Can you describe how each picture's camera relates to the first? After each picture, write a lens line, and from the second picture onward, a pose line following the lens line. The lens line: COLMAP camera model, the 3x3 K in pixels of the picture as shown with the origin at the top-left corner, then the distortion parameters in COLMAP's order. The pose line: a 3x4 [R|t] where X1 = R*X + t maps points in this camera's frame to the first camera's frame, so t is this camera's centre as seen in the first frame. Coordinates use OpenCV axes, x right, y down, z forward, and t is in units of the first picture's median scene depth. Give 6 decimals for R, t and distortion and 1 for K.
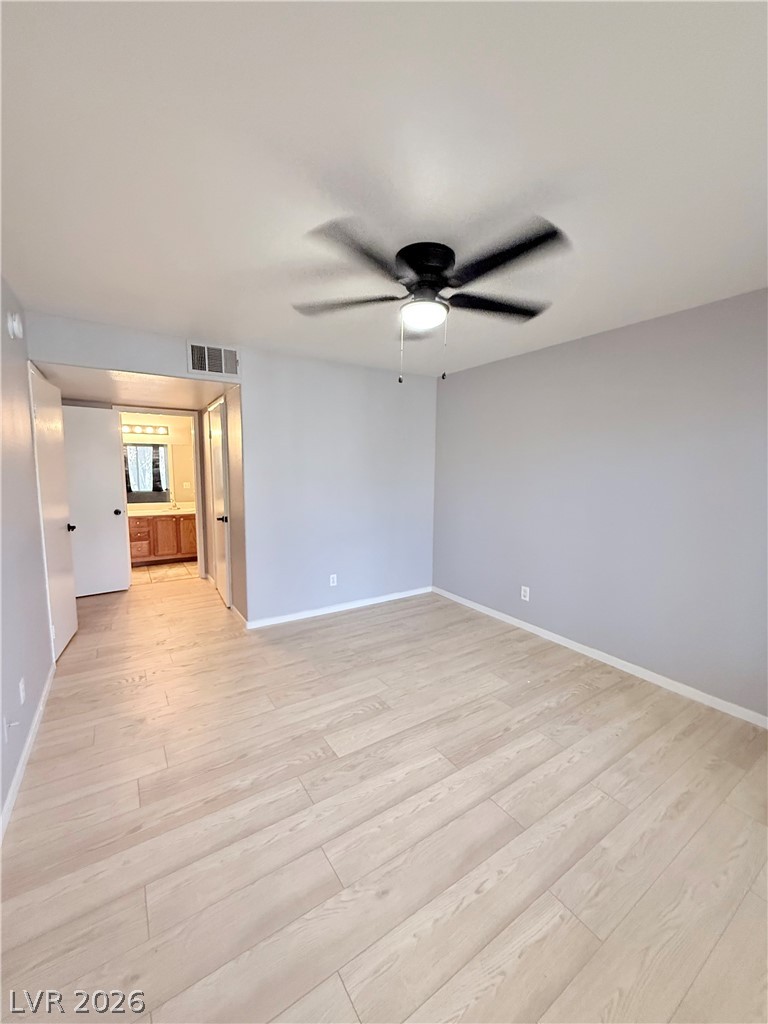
lens RADIAL K [[405.5, 0, 384.6], [0, 405.5, 519.0], [0, 0, 1]] dist [-0.000687, -0.000125]
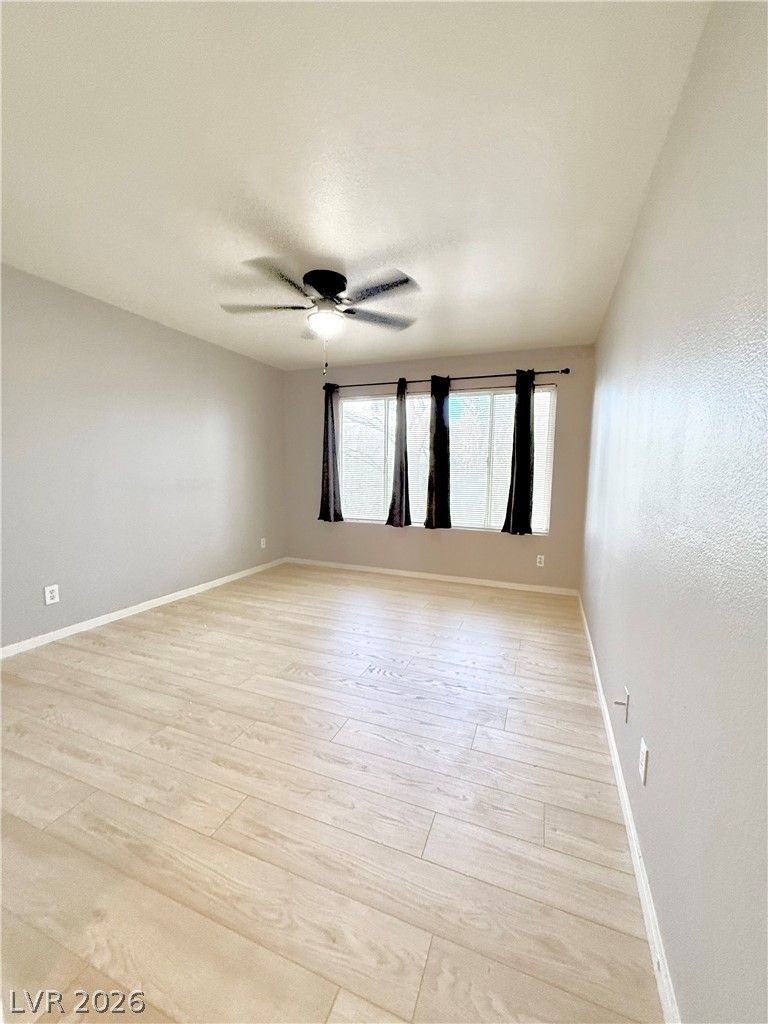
lens RADIAL K [[405.5, 0, 387.0], [0, 405.5, 513.5], [0, 0, 1]] dist [-0.000687, -0.000125]
pose [[-0.566758, -0.111980, 0.816239, -0.764237], [0.087504, 0.976935, 0.194785, -0.074089], [-0.819224, 0.181820, -0.543887, 1.067480]]
